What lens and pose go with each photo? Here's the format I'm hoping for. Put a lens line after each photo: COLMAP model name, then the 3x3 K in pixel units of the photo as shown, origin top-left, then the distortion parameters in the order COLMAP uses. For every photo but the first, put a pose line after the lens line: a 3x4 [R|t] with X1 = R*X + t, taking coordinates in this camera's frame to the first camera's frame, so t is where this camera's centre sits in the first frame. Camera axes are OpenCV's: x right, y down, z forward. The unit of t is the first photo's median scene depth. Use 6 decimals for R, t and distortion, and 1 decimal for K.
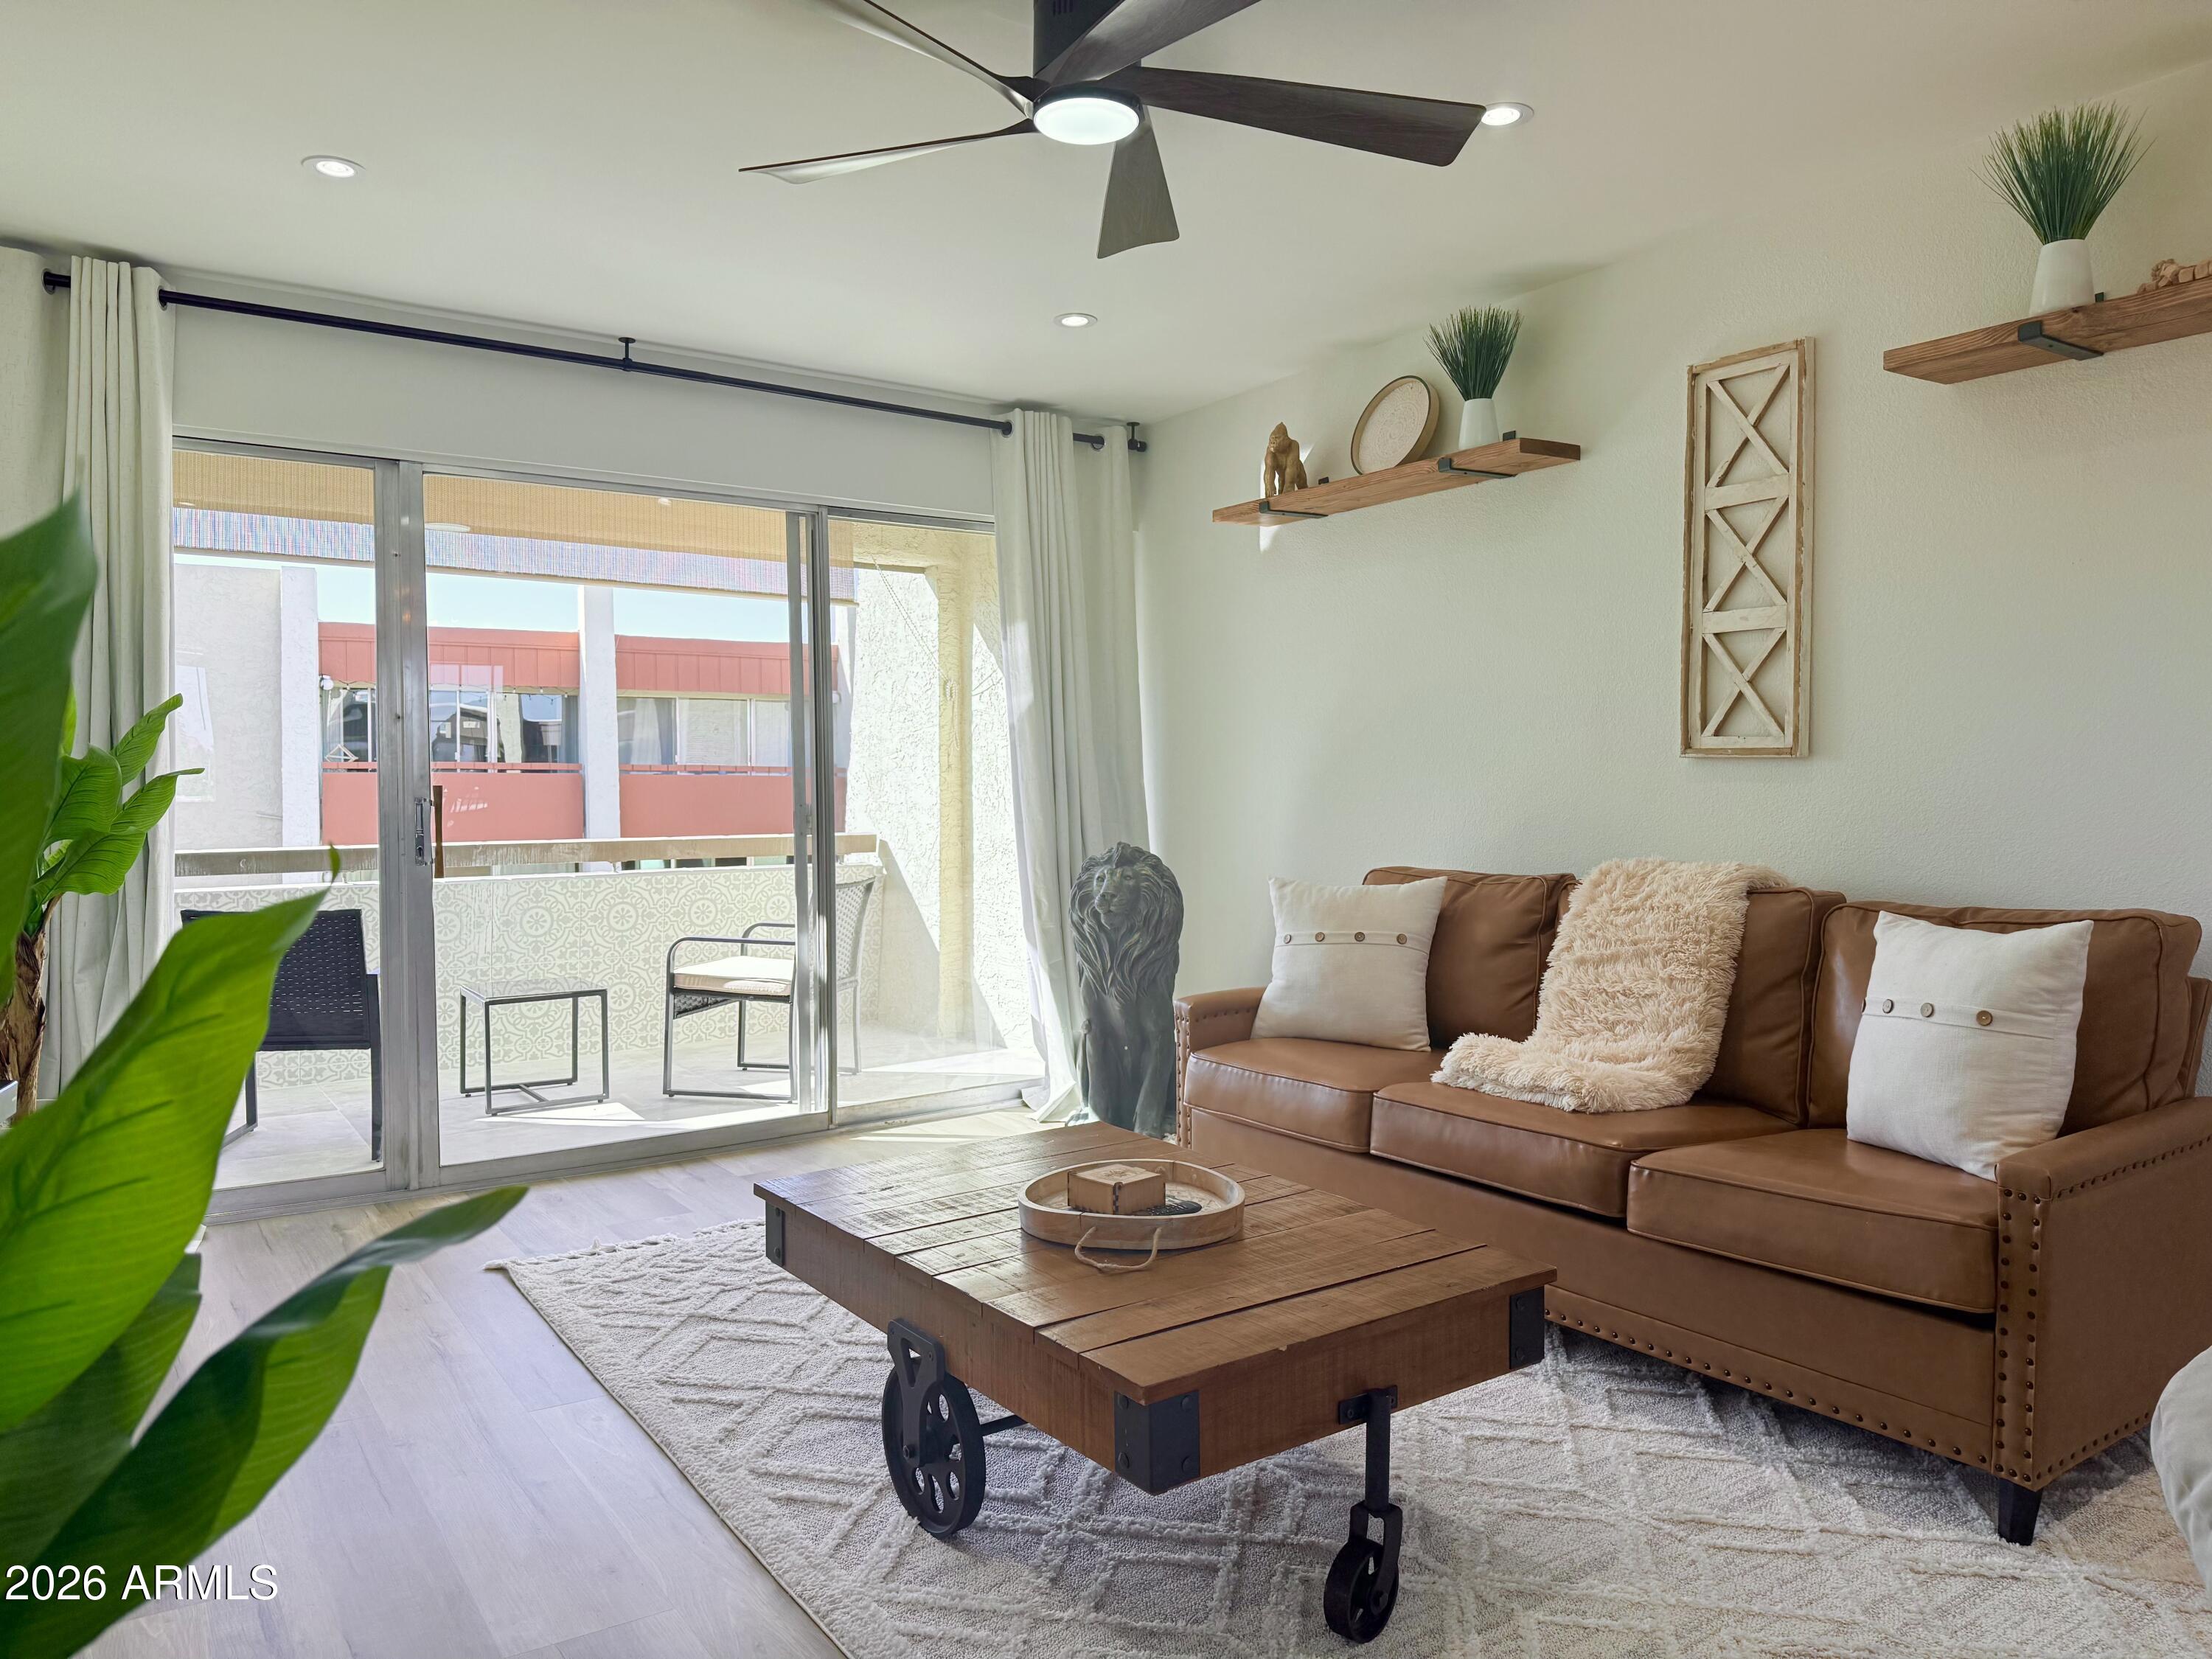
lens RADIAL K [[1538.5, 0, 1109.7], [0, 1538.5, 832.4], [0, 0, 1]] dist [0.098373, -0.122046]
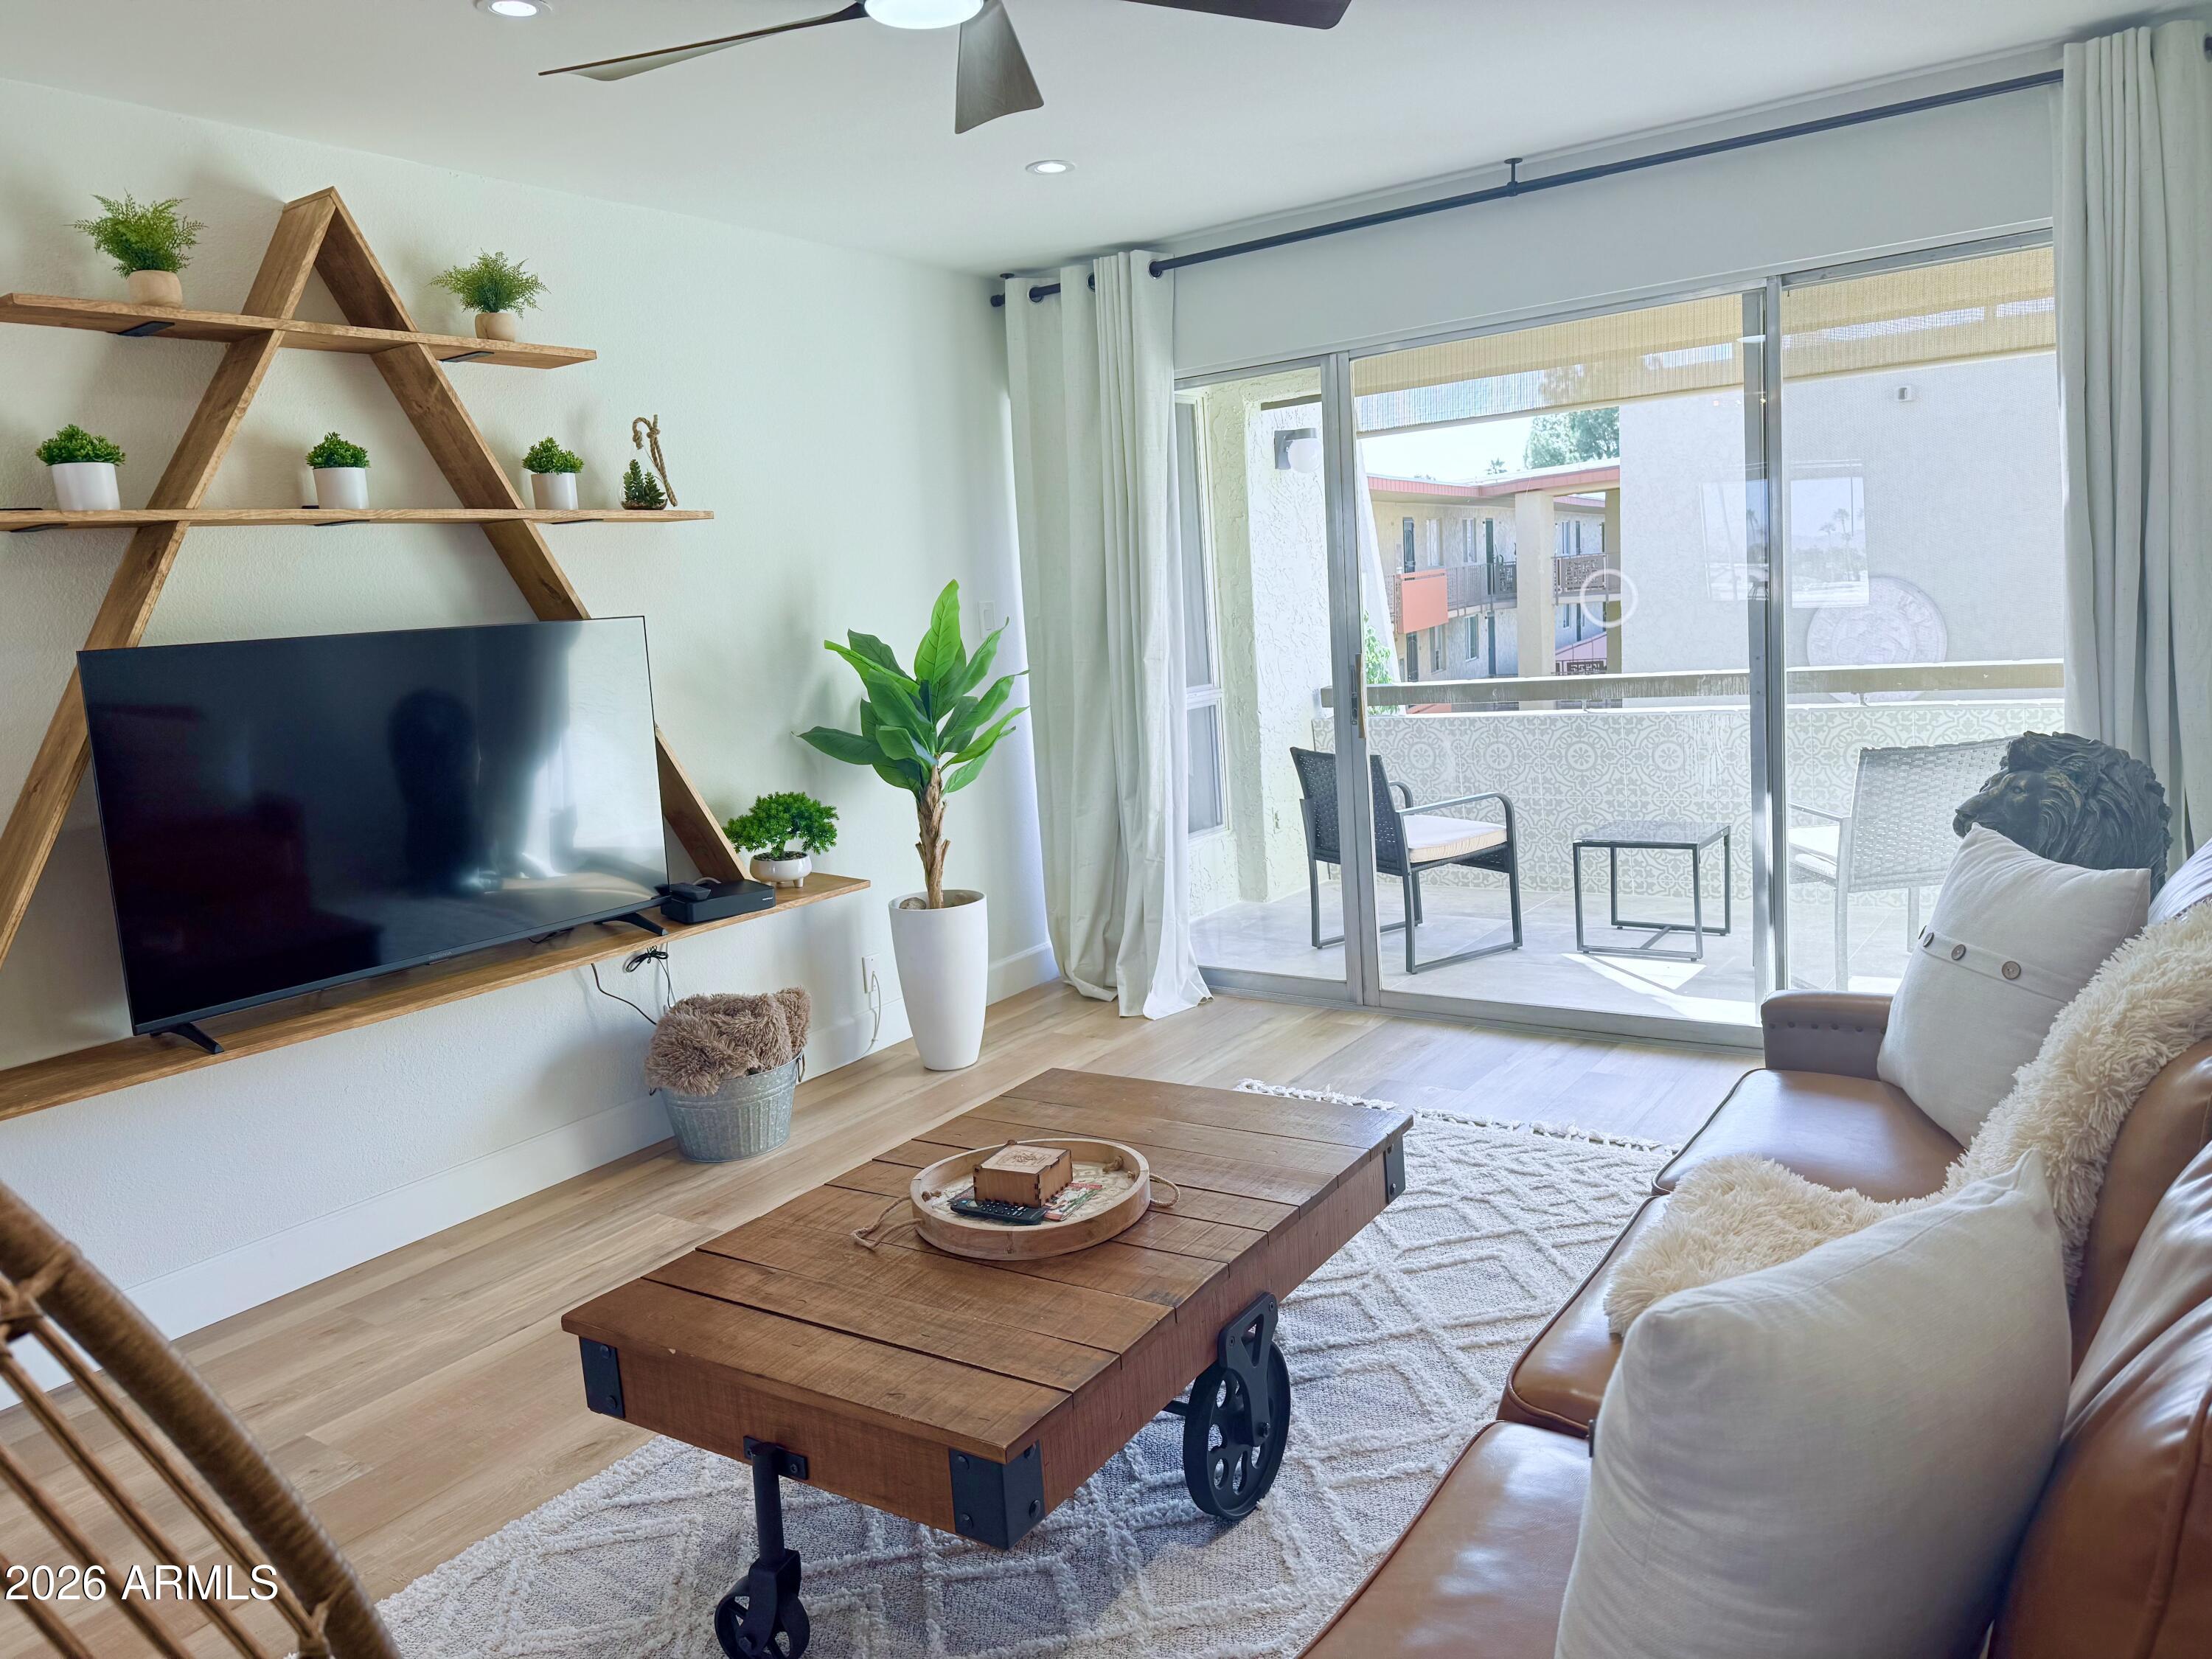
lens RADIAL K [[1563.0, 0, 1106.8], [0, 1563.0, 836.3], [0, 0, 1]] dist [0.051791, -0.059696]
pose [[0.352043, 0.123195, -0.927841, 0.648576], [0.037896, 0.988611, 0.145642, -0.082668], [0.935216, -0.086433, 0.343365, 0.528282]]
